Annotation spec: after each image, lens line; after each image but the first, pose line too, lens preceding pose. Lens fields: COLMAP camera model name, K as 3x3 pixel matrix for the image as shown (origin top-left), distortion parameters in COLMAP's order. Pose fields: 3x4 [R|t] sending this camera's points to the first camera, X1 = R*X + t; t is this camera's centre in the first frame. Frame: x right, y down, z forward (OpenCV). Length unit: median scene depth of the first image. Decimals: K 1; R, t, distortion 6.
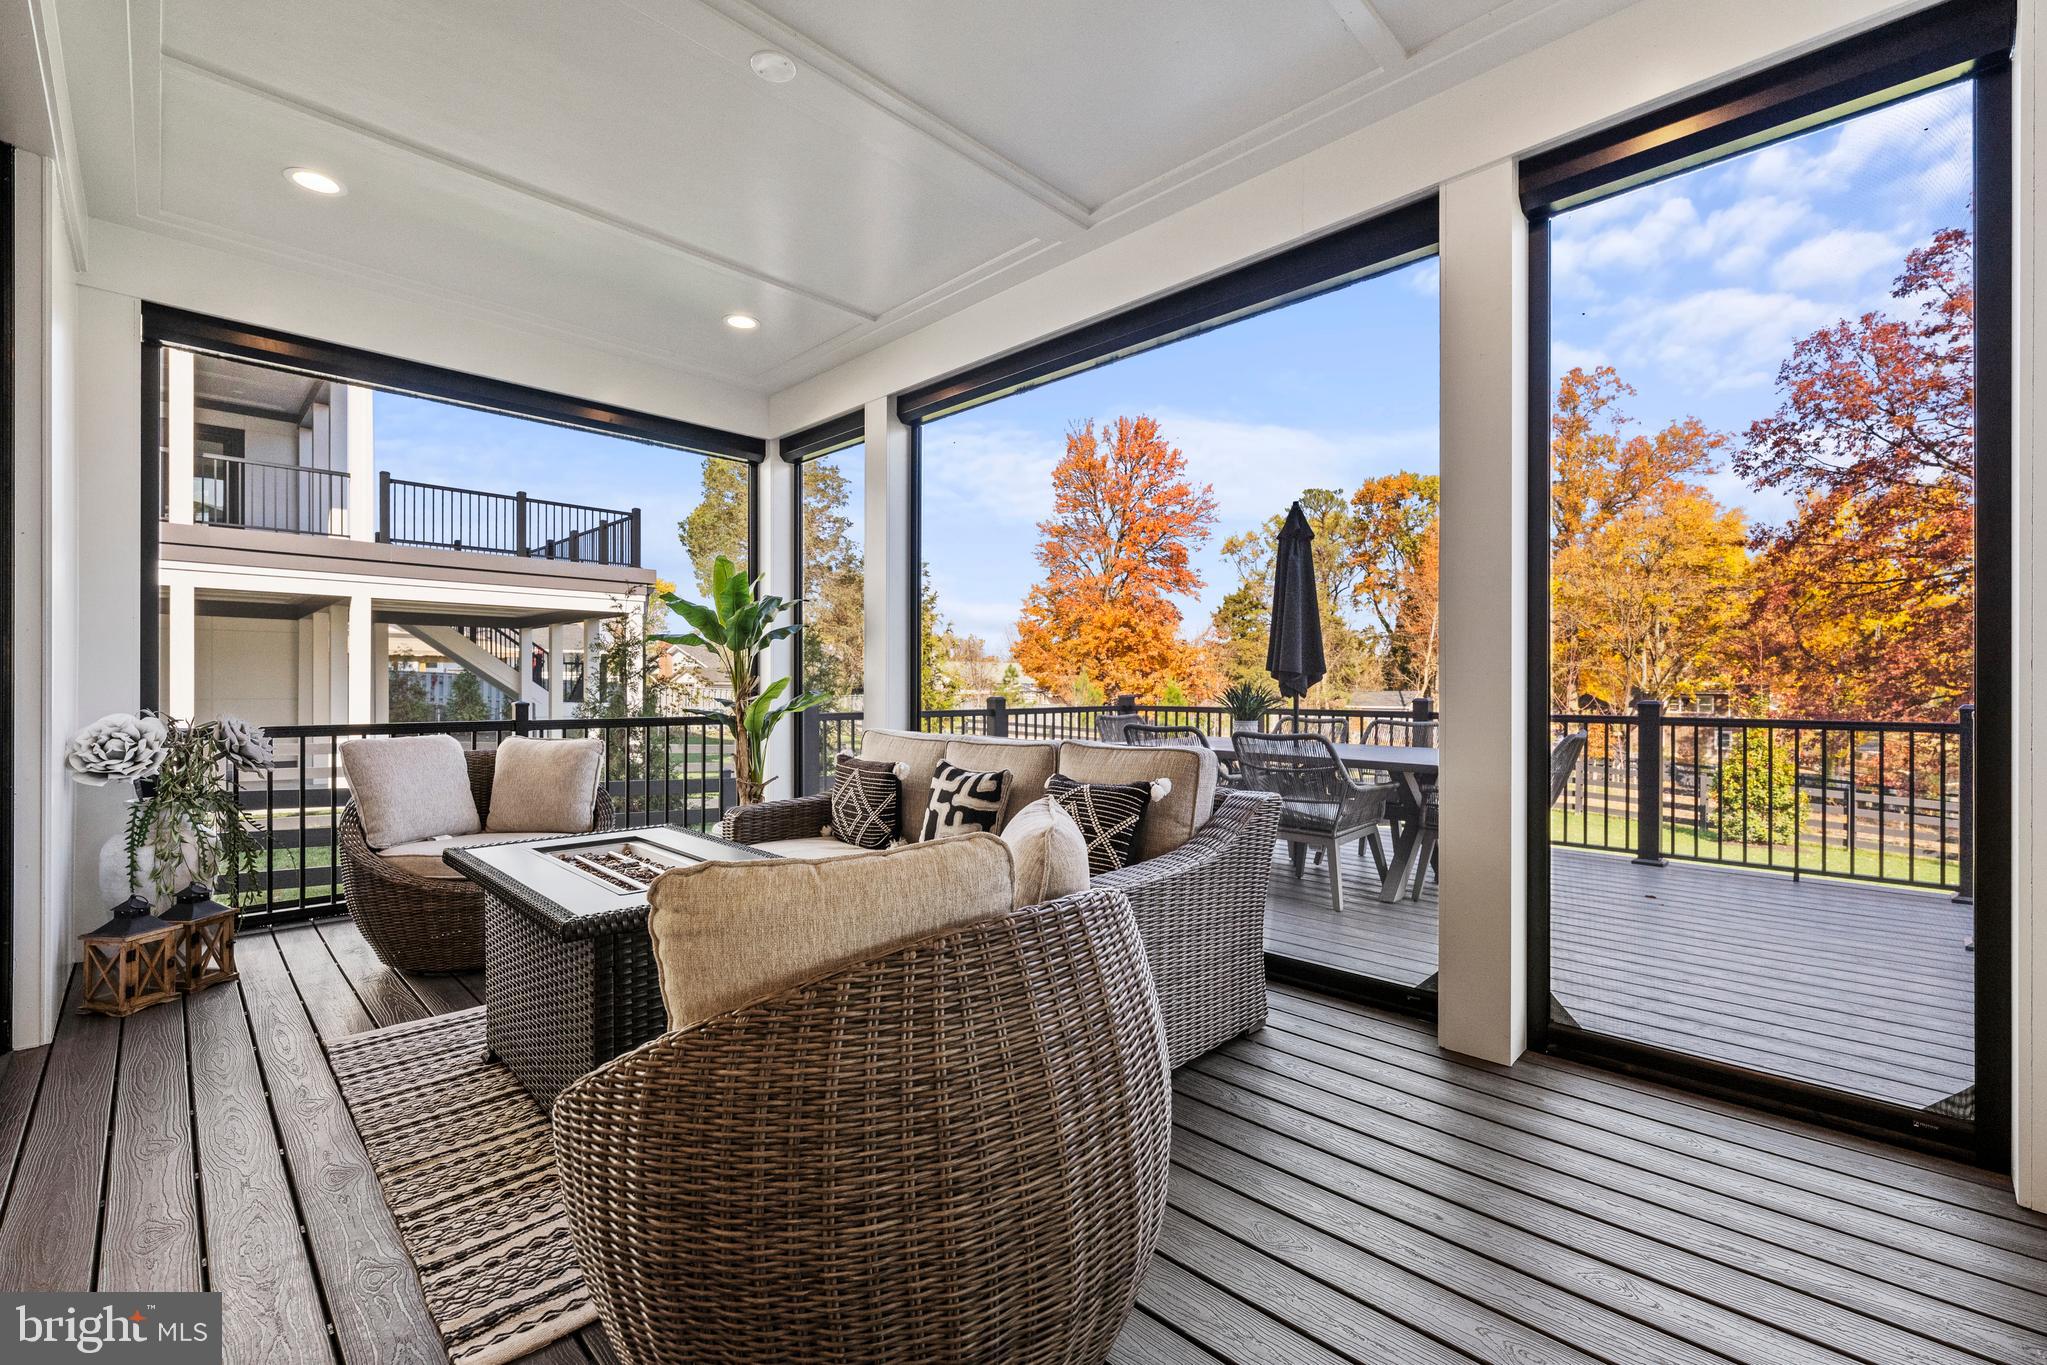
lens RADIAL K [[869.6, 0, 1022.4], [0, 869.6, 687.6], [0, 0, 1]] dist [-0.002417, -0.000587]
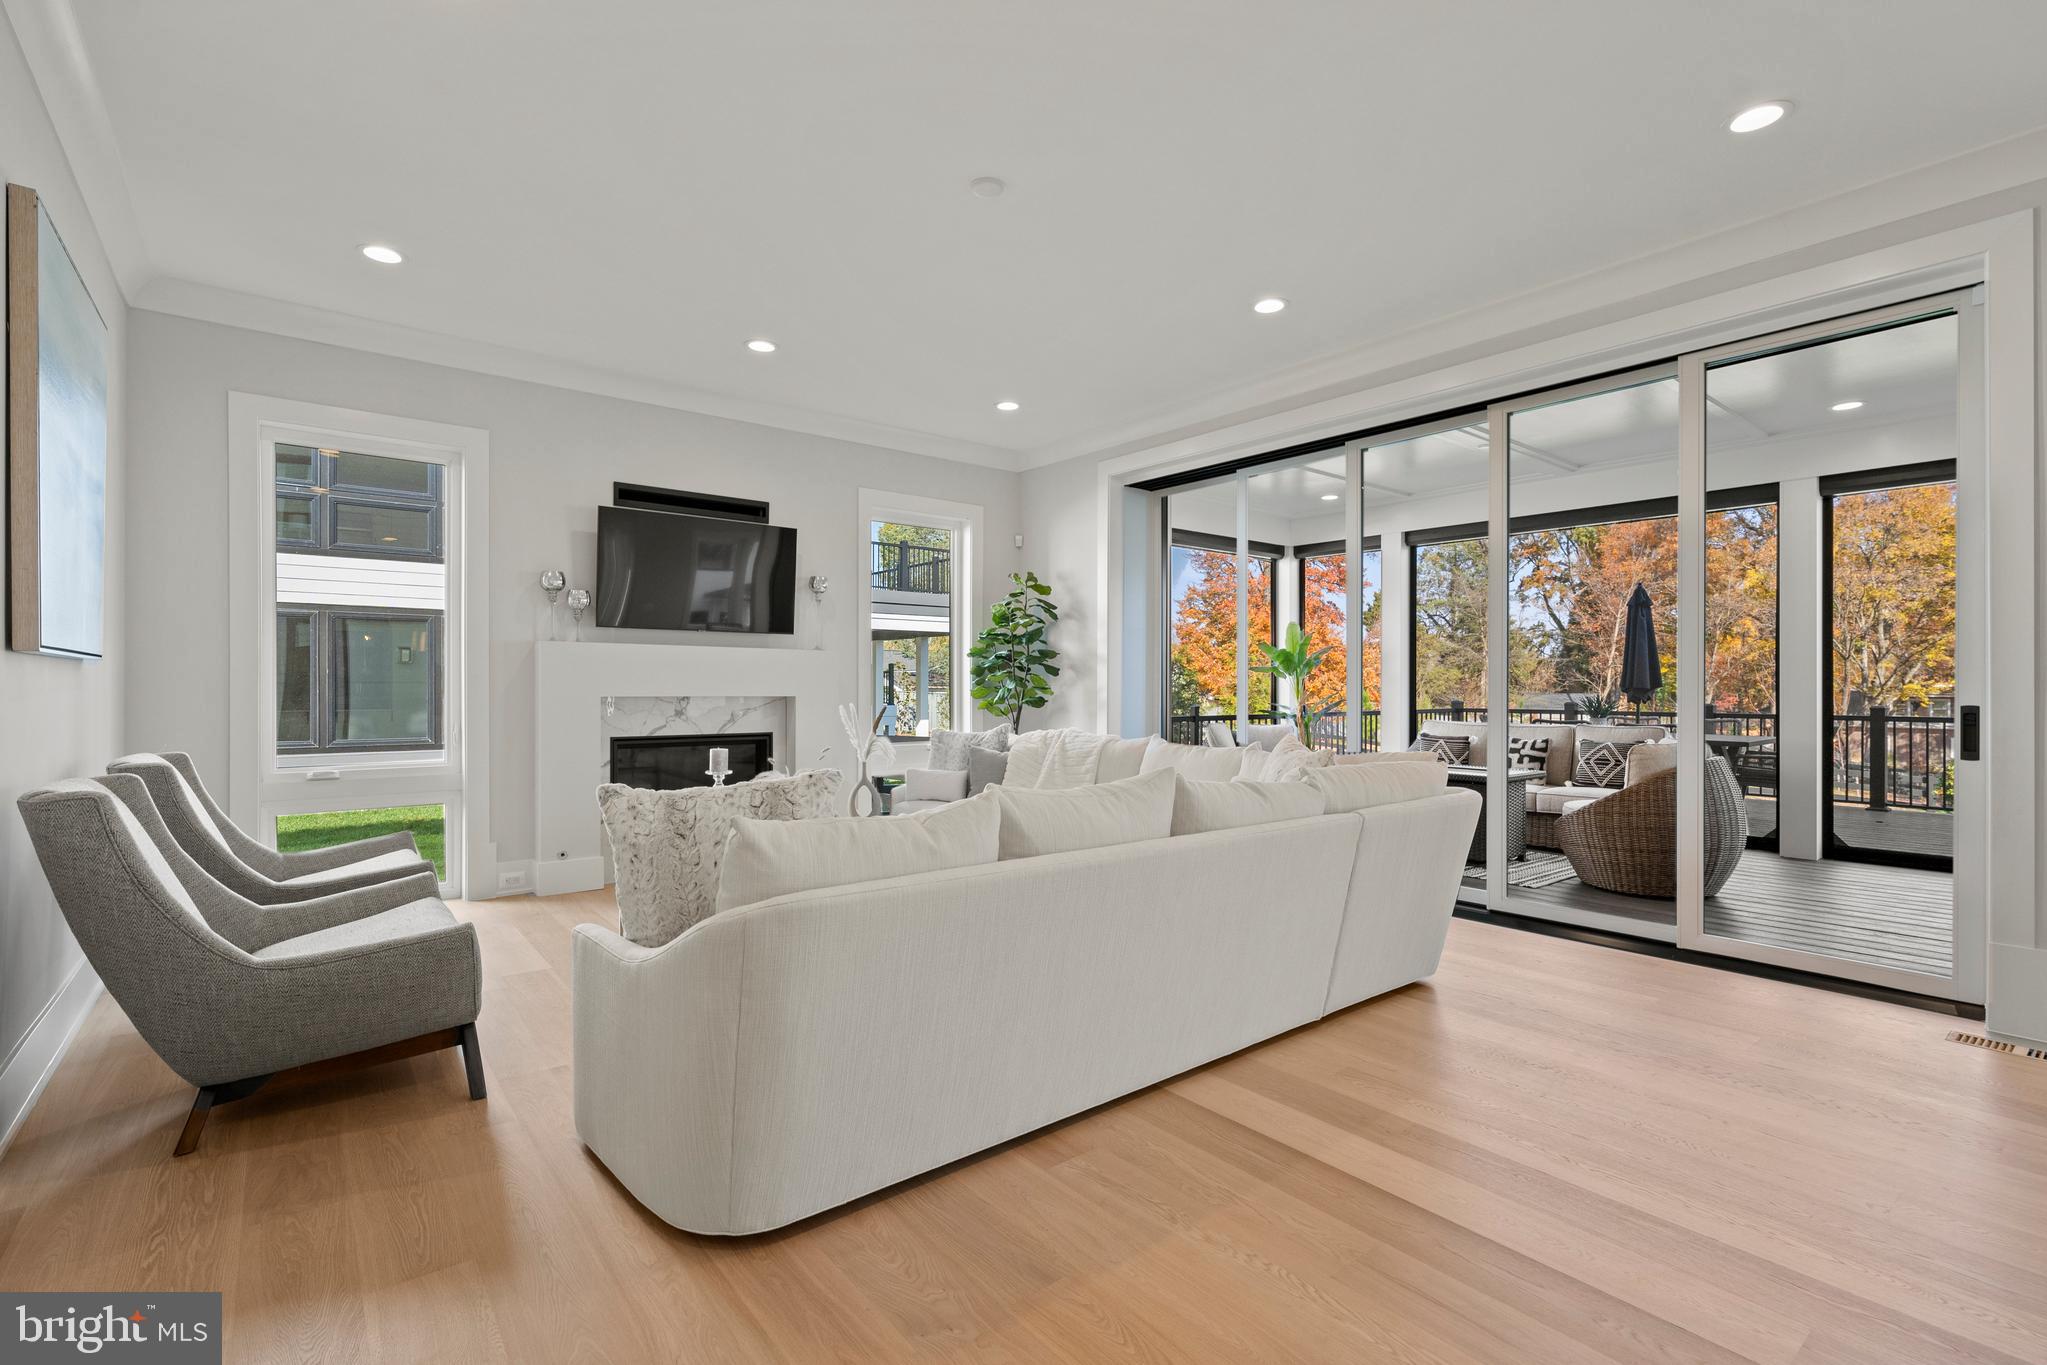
lens RADIAL K [[951.2, 0, 989.7], [0, 951.2, 688.8], [0, 0, 1]] dist [-0.000765, 0.000170]
pose [[0.992626, -0.000937, -0.121217, -0.093606], [0.001019, 0.999999, 0.000616, -0.002510], [0.121216, -0.000735, 0.992626, -0.127082]]
